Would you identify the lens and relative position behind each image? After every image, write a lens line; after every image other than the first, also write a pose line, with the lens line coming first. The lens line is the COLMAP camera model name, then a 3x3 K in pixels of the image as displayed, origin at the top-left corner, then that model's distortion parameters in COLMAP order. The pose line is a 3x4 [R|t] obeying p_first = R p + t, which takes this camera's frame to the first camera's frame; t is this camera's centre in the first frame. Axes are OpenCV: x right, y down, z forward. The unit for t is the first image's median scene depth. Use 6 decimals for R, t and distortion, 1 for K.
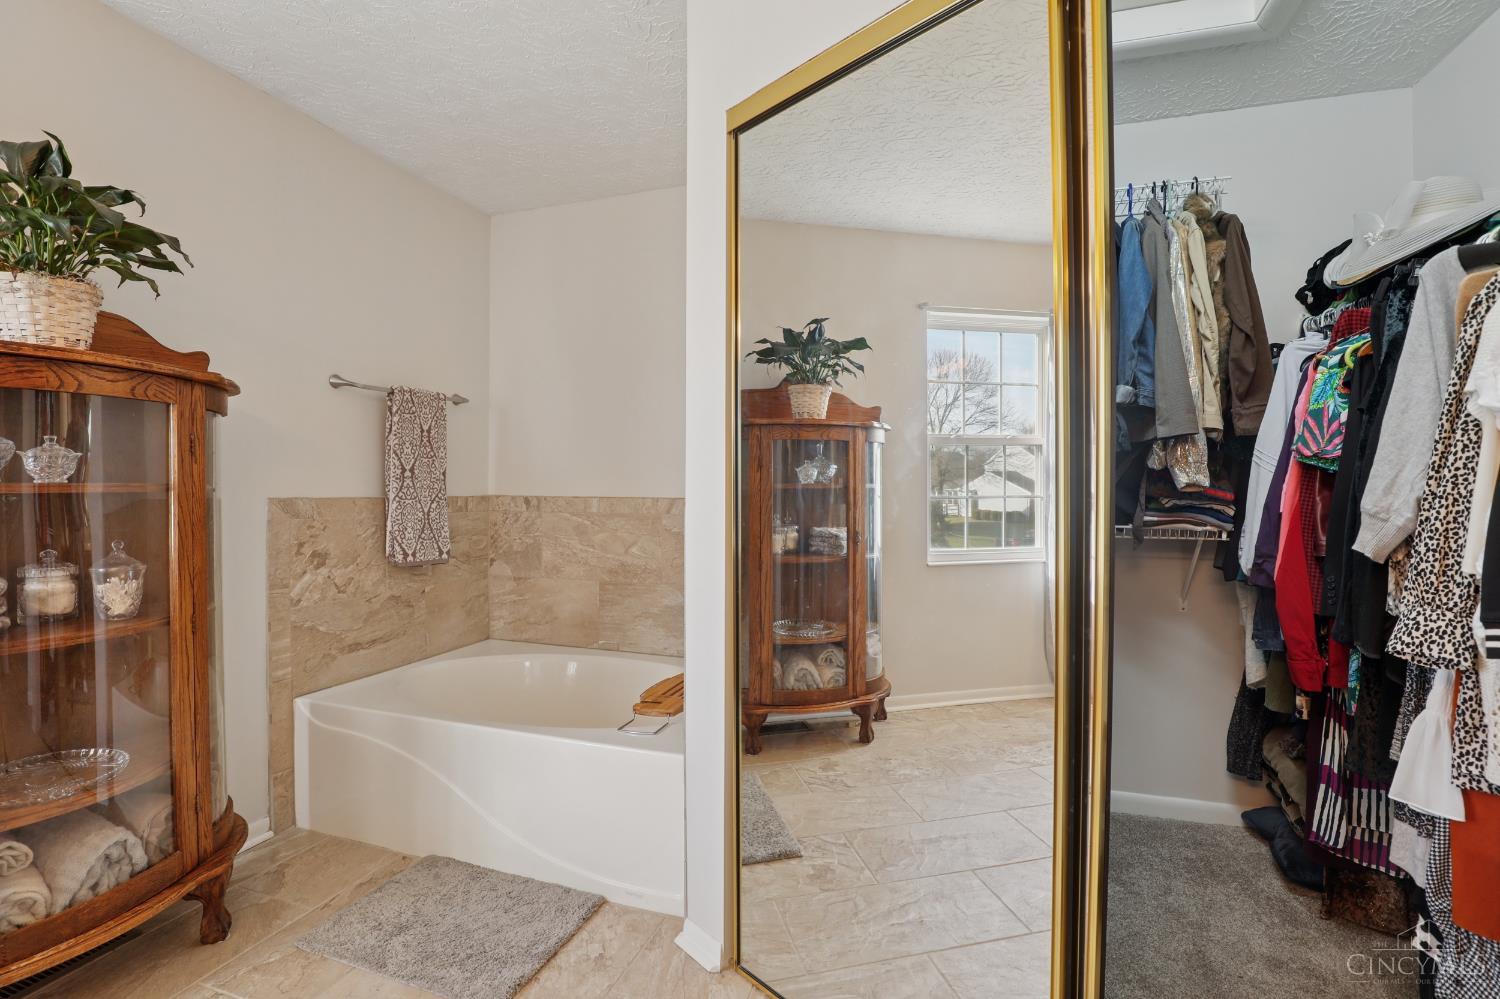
lens RADIAL K [[689.7, 0, 746.9], [0, 689.7, 489.0], [0, 0, 1]] dist [-0.028361, 0.003109]
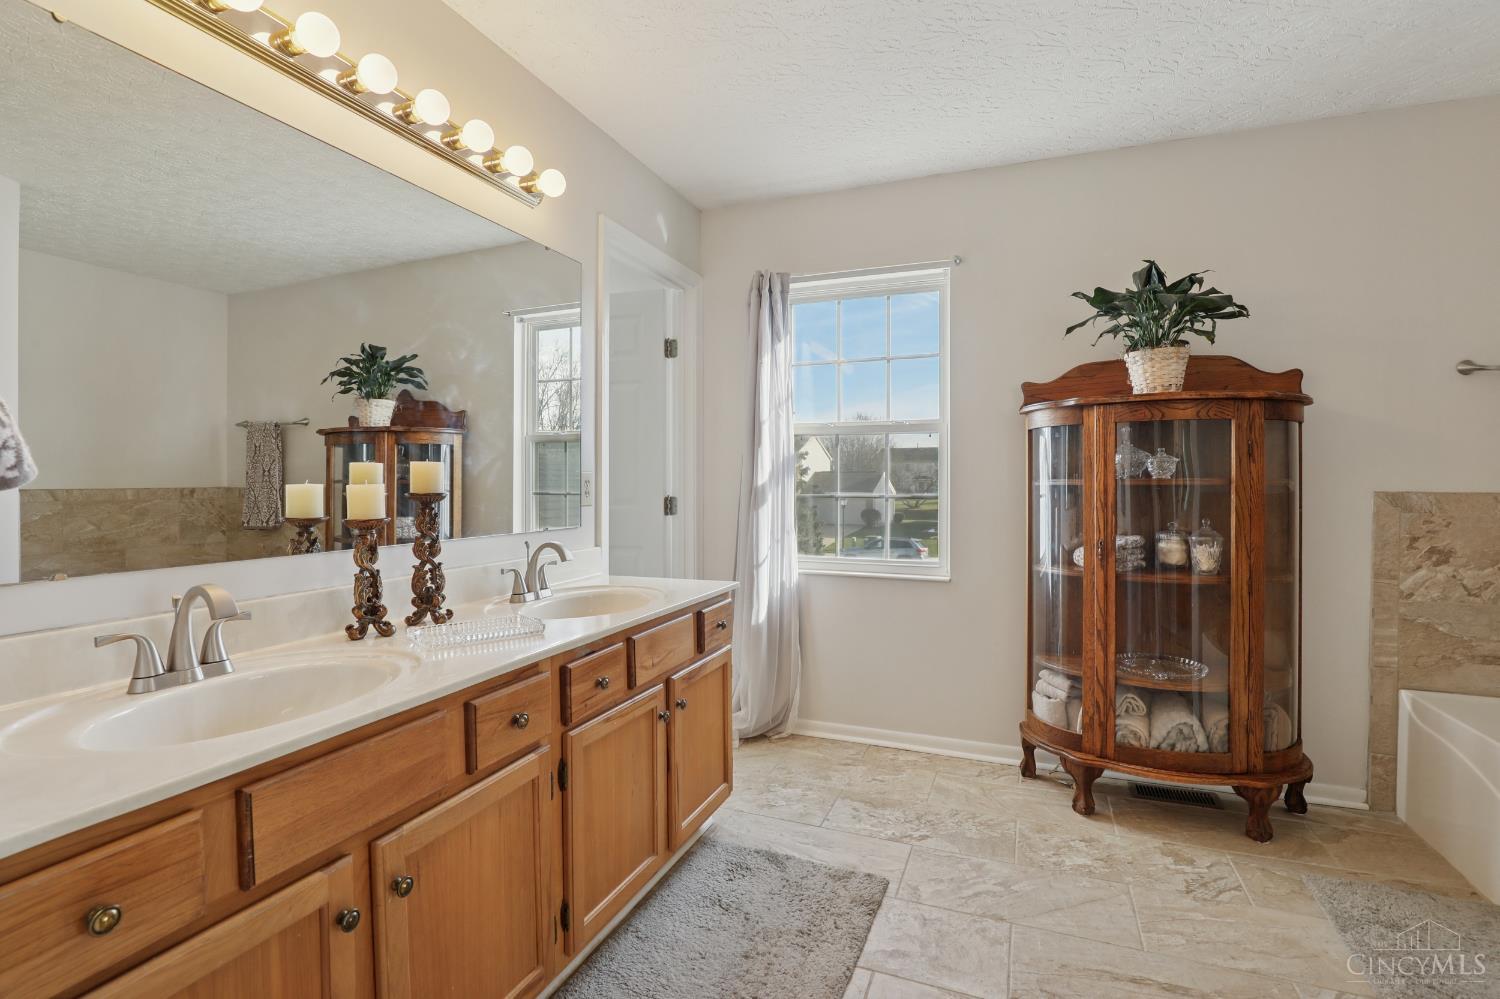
lens RADIAL K [[689.7, 0, 746.4], [0, 689.7, 487.4], [0, 0, 1]] dist [-0.028361, 0.003109]
pose [[-0.057358, 0.011263, -0.998290, 0.524267], [-0.002731, 0.999931, 0.011438, -0.003114], [0.998350, 0.003382, -0.057323, 0.108365]]
